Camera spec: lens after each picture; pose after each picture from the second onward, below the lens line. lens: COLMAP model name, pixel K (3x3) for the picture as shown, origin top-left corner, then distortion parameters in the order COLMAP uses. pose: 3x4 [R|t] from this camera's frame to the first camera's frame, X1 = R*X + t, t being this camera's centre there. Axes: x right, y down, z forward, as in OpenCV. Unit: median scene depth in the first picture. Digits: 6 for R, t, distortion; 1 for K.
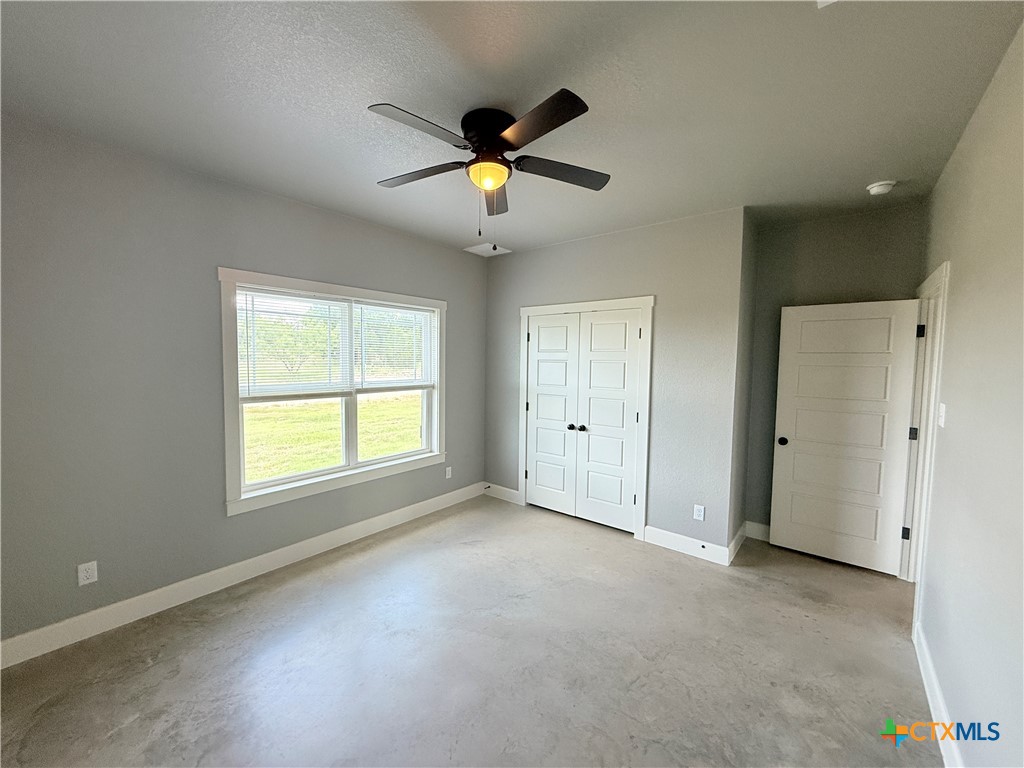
lens RADIAL K [[406.9, 0, 508.5], [0, 406.9, 384.0], [0, 0, 1]] dist [-0.000026, 0.000067]
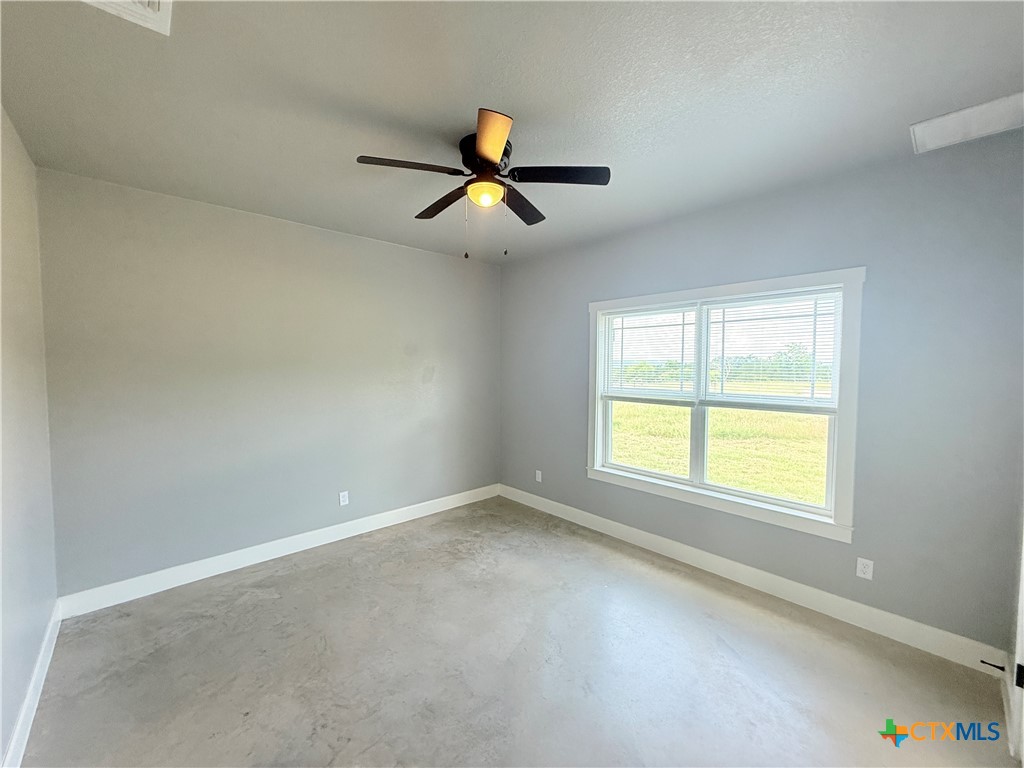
lens RADIAL K [[406.9, 0, 508.5], [0, 406.9, 384.0], [0, 0, 1]] dist [-0.000026, 0.000067]
pose [[-0.145398, 0.035897, -0.988722, 0.628992], [-0.066208, 0.996748, 0.045925, -0.039456], [0.987156, 0.072138, -0.142548, 0.766954]]
